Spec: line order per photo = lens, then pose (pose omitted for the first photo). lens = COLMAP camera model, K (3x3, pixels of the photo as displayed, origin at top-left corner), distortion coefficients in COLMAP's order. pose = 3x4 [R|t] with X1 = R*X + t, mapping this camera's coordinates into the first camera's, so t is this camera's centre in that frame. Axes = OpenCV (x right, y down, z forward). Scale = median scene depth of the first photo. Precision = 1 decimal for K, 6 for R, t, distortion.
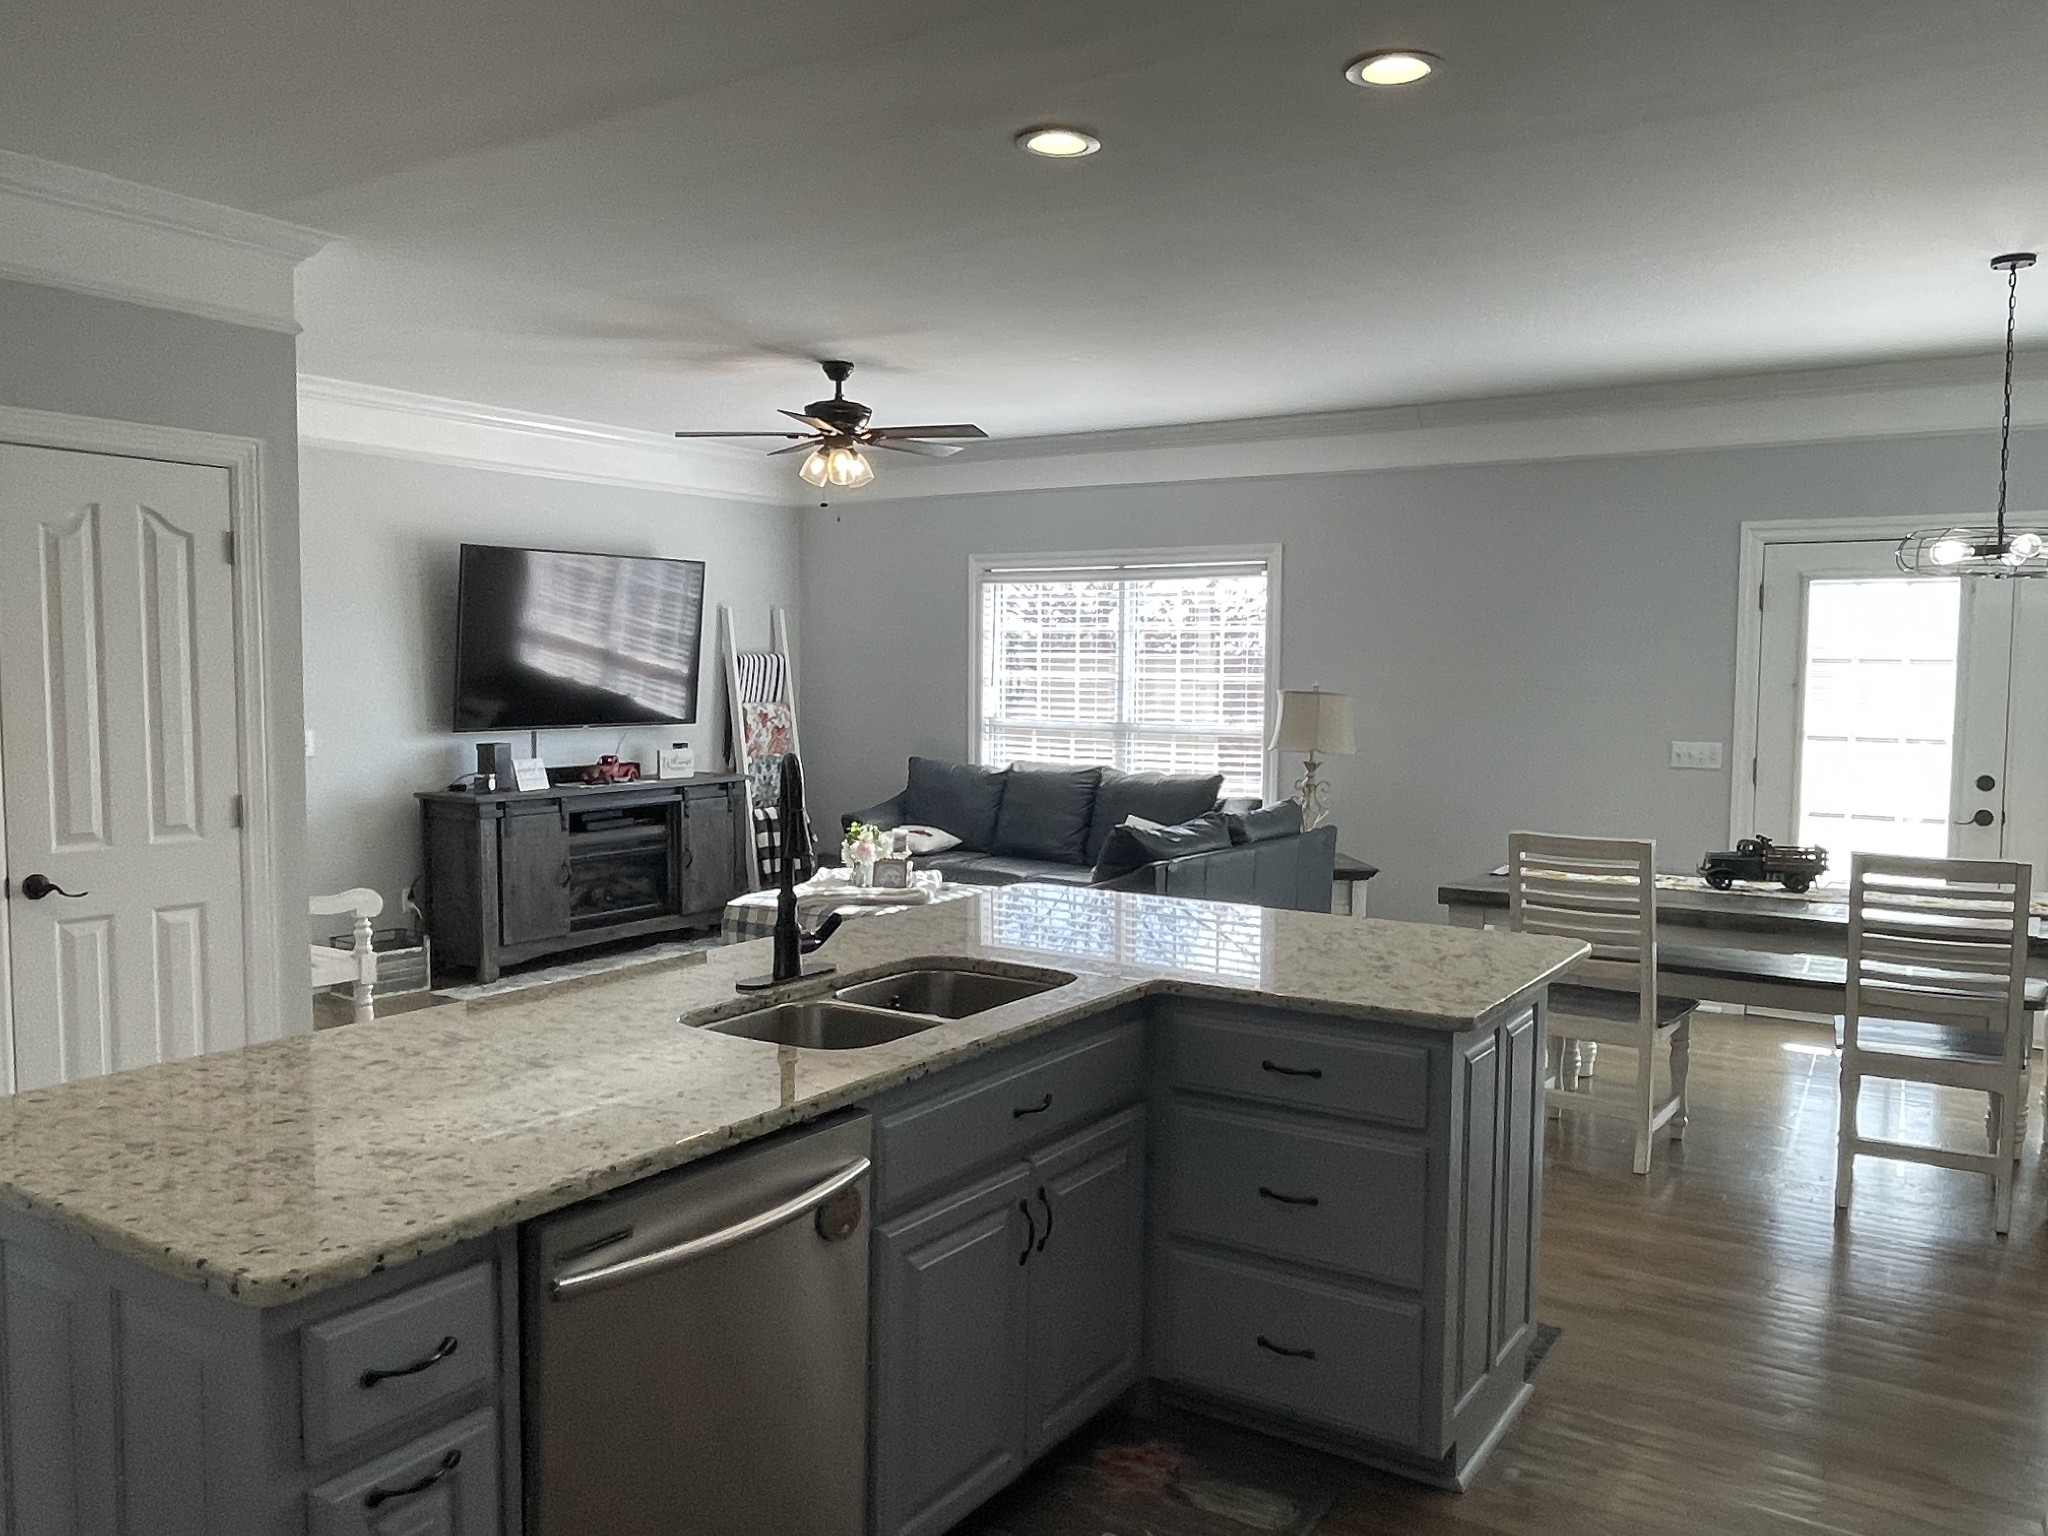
lens RADIAL K [[1572.9, 0, 1017.7], [0, 1572.9, 762.9], [0, 0, 1]] dist [0.006985, -0.002425]
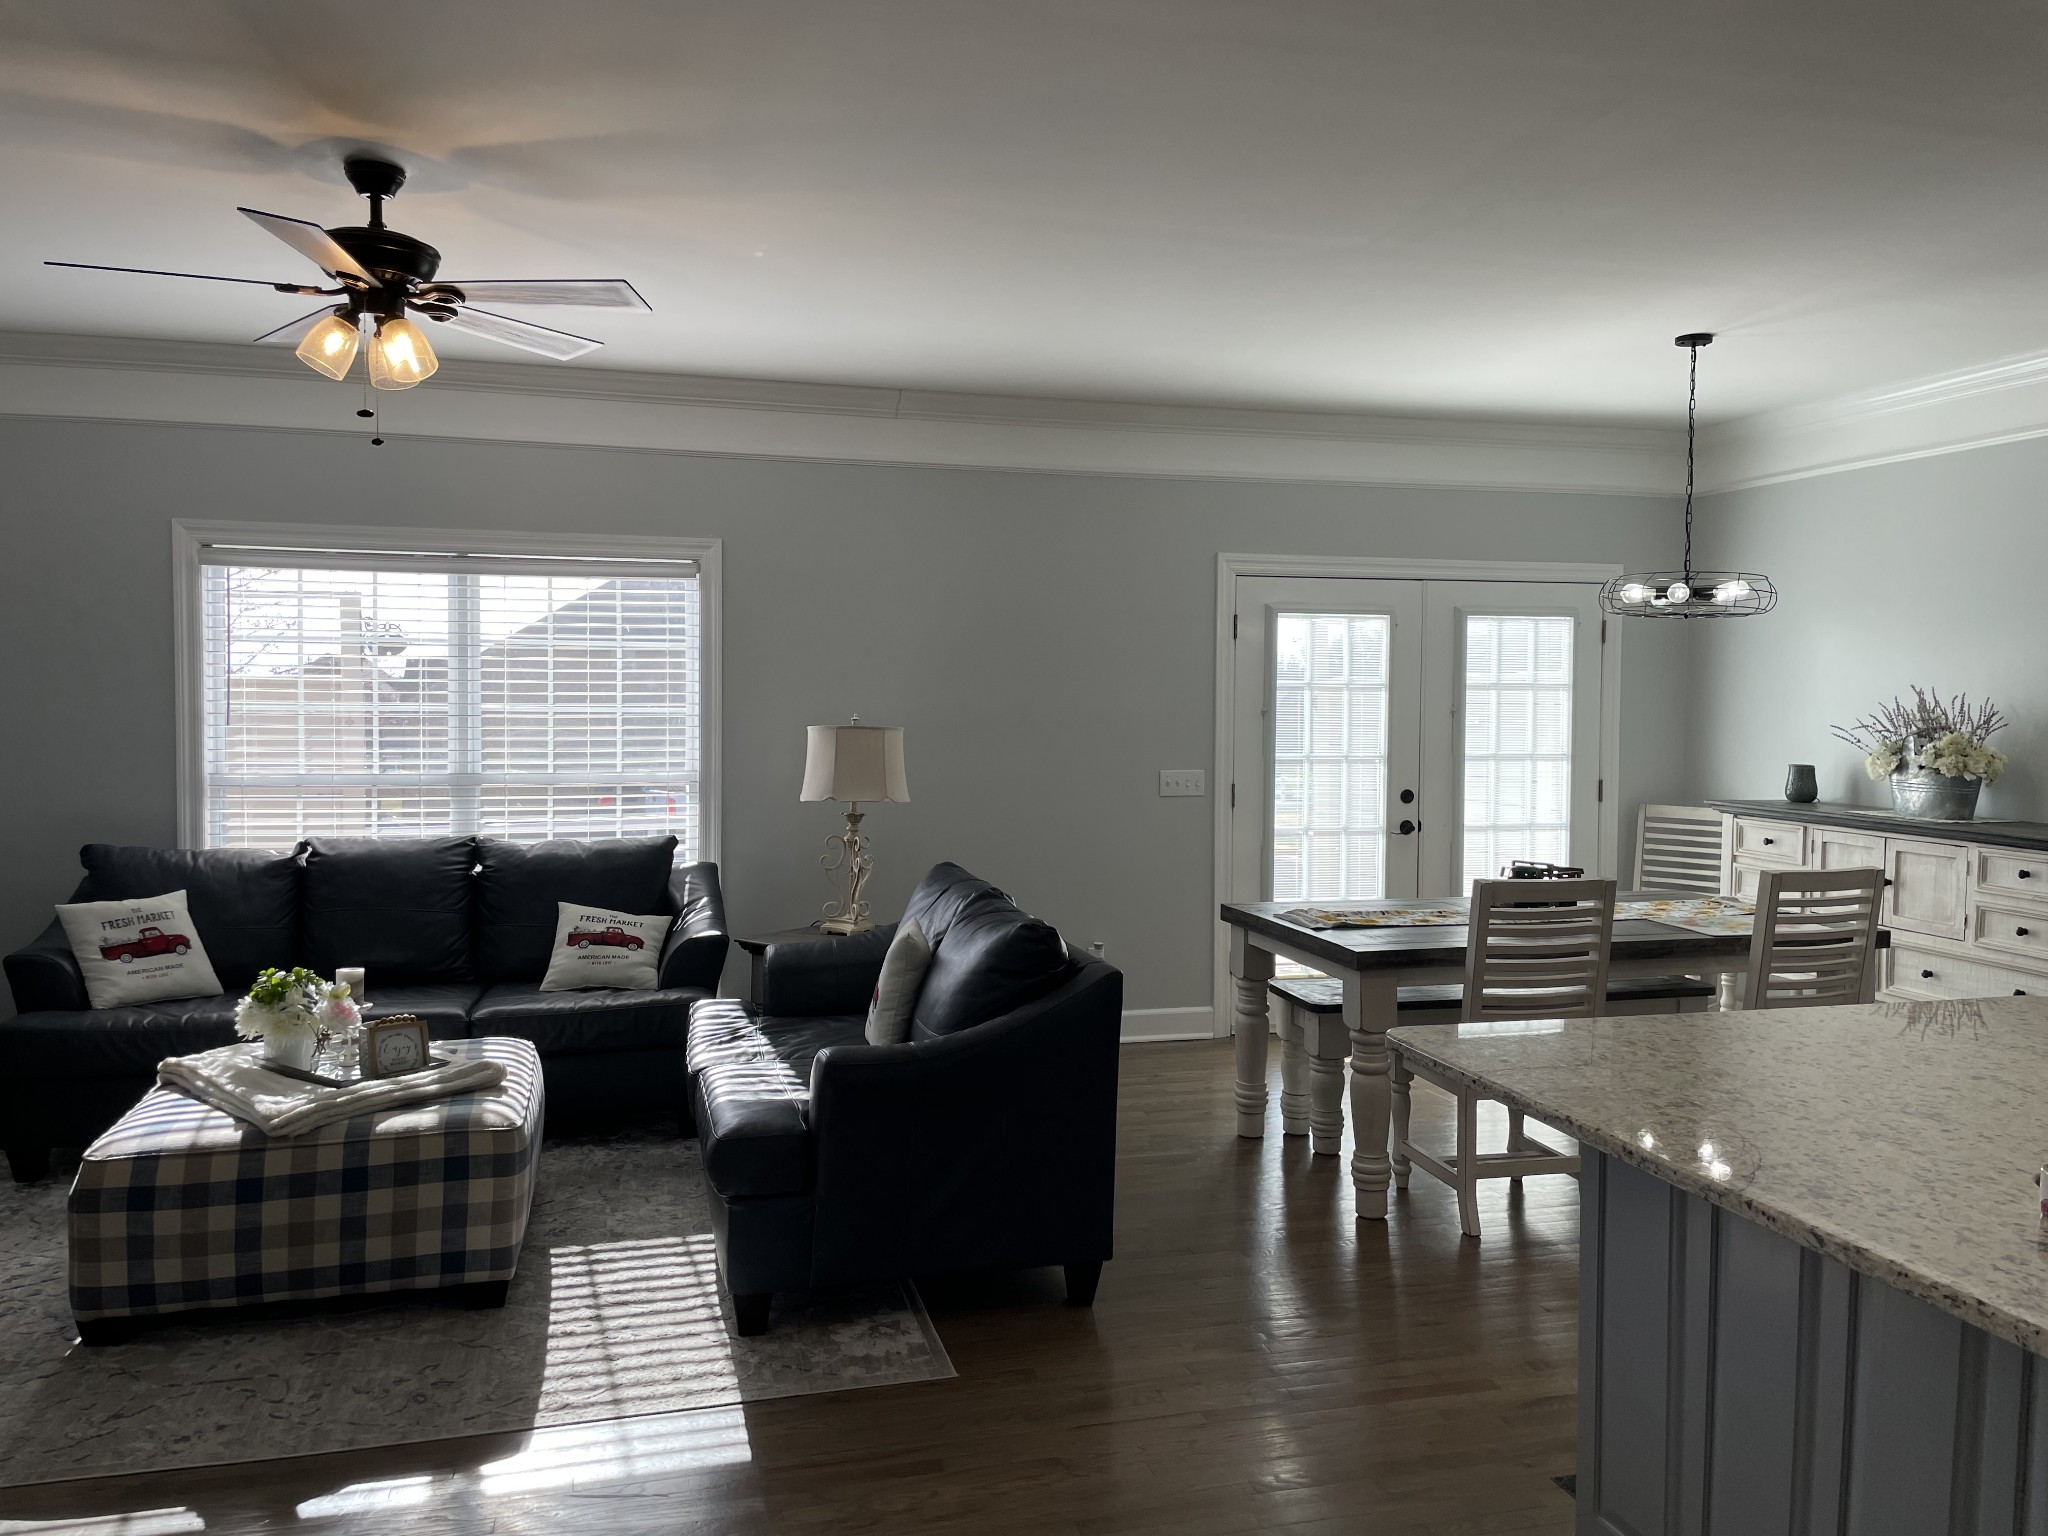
lens RADIAL K [[1543.3, 0, 1030.7], [0, 1543.3, 743.6], [0, 0, 1]] dist [0.084124, -0.104174]
pose [[0.648590, -0.024612, 0.760740, -0.328717], [0.047624, 0.998831, -0.008288, -0.022939], [-0.759647, 0.041605, 0.649004, 0.378591]]
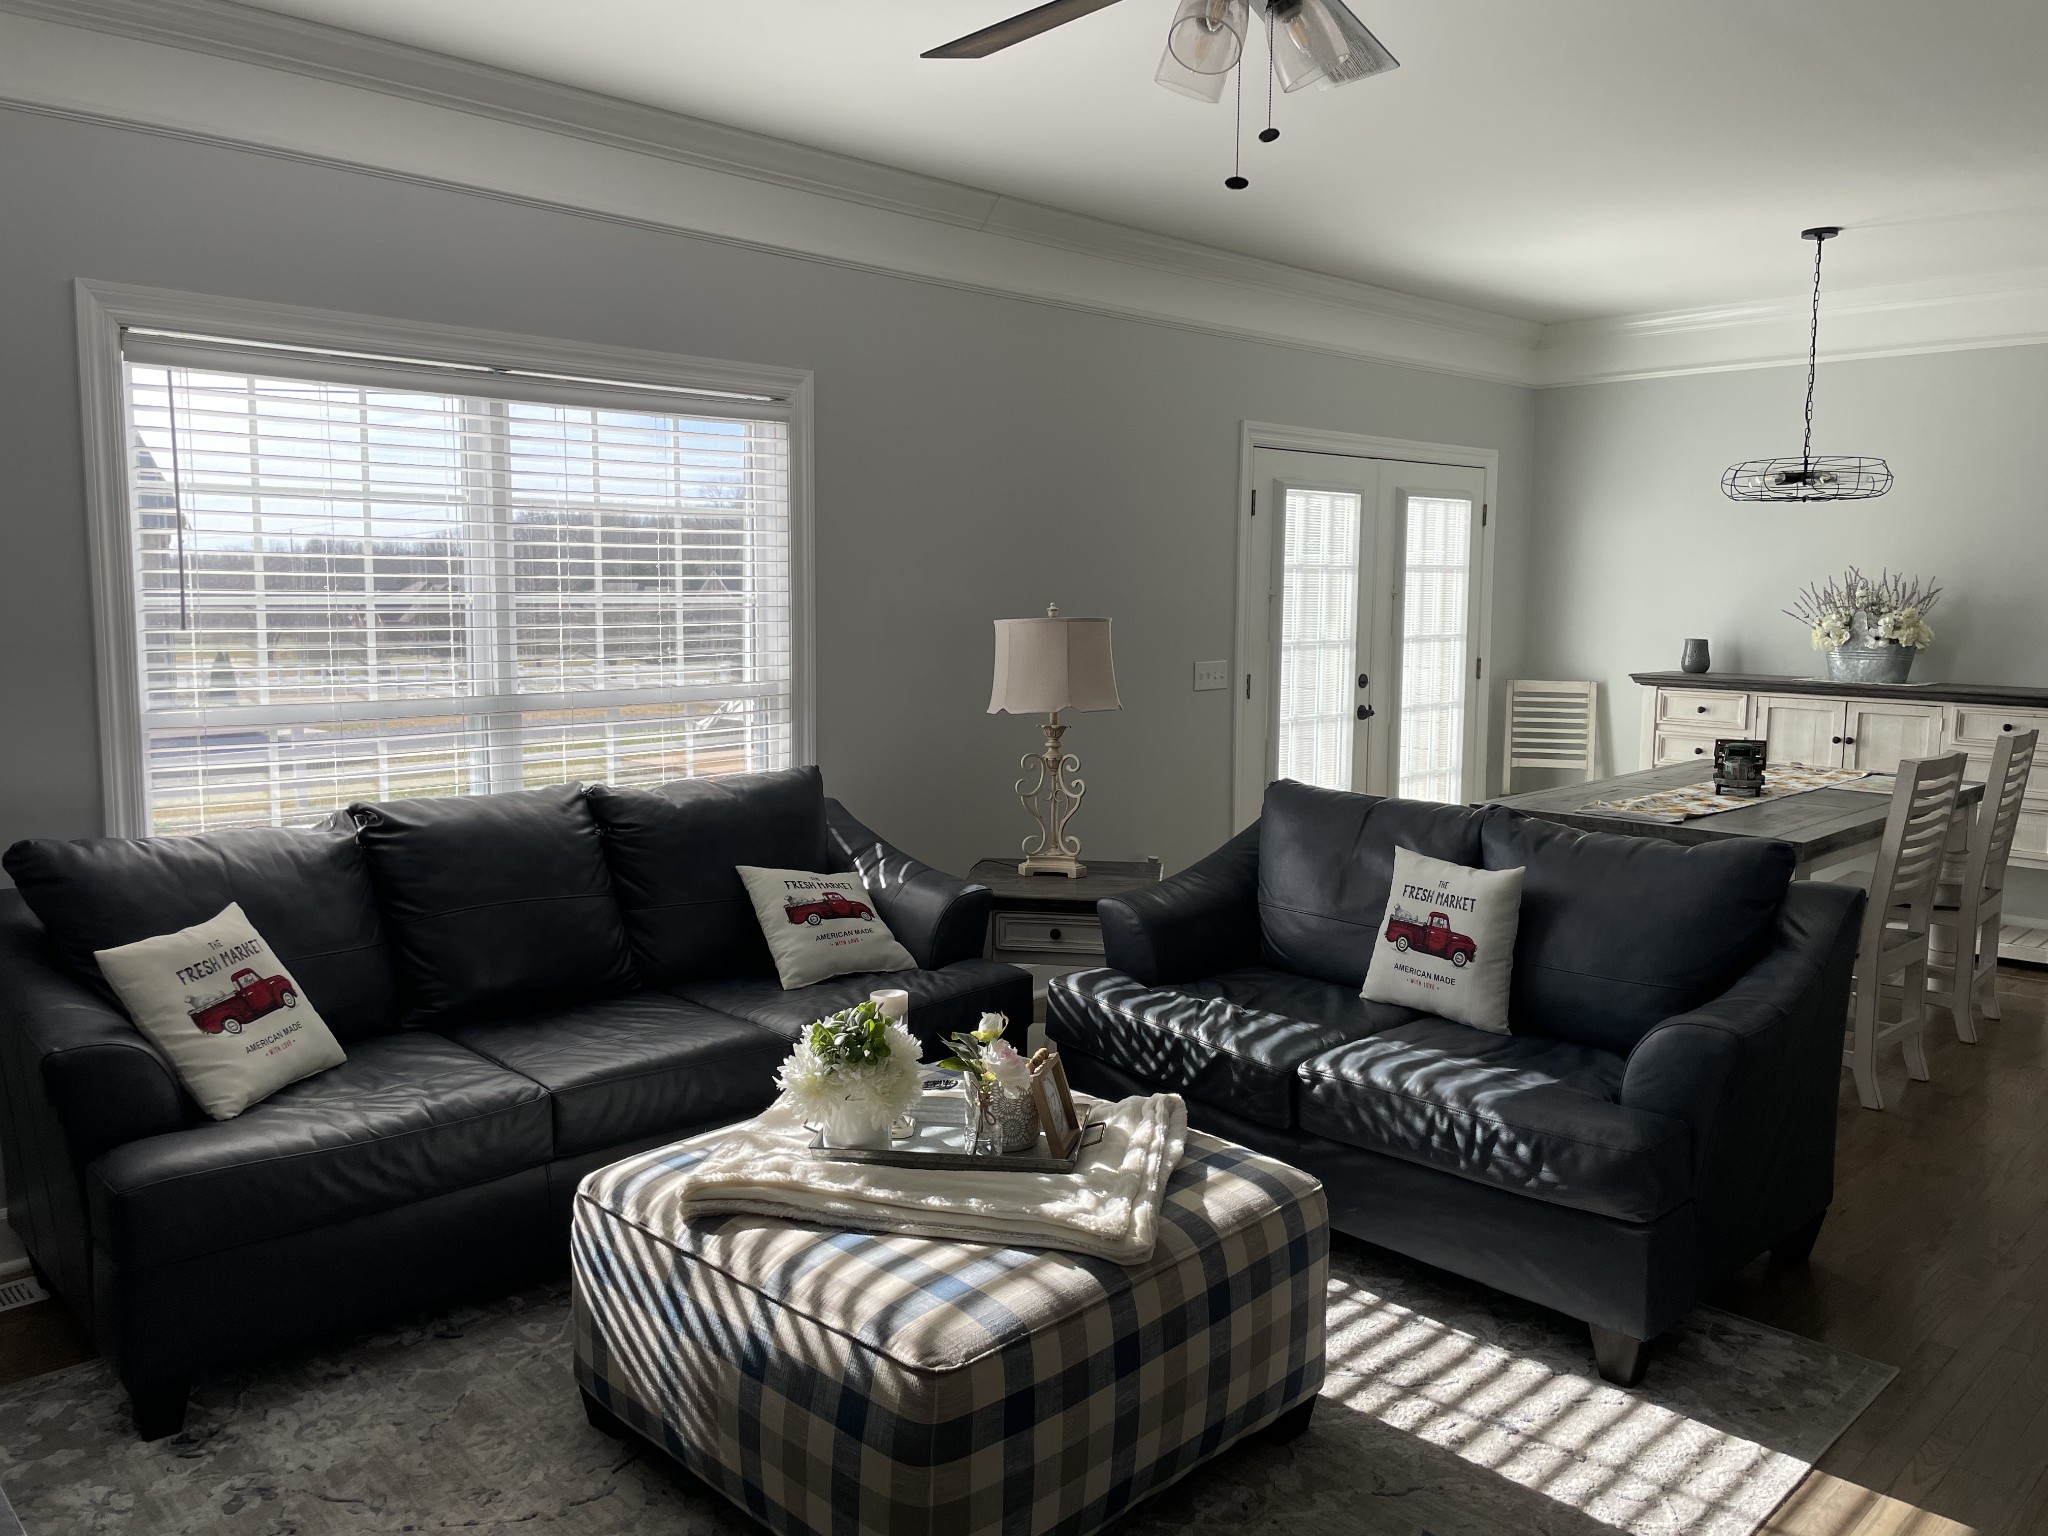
lens RADIAL K [[1543.3, 0, 1030.7], [0, 1543.3, 743.6], [0, 0, 1]] dist [0.084124, -0.104174]
pose [[0.195242, -0.105799, 0.975032, -0.407920], [0.063576, 0.993439, 0.095066, -0.050028], [-0.978692, 0.043428, 0.200688, 0.807831]]
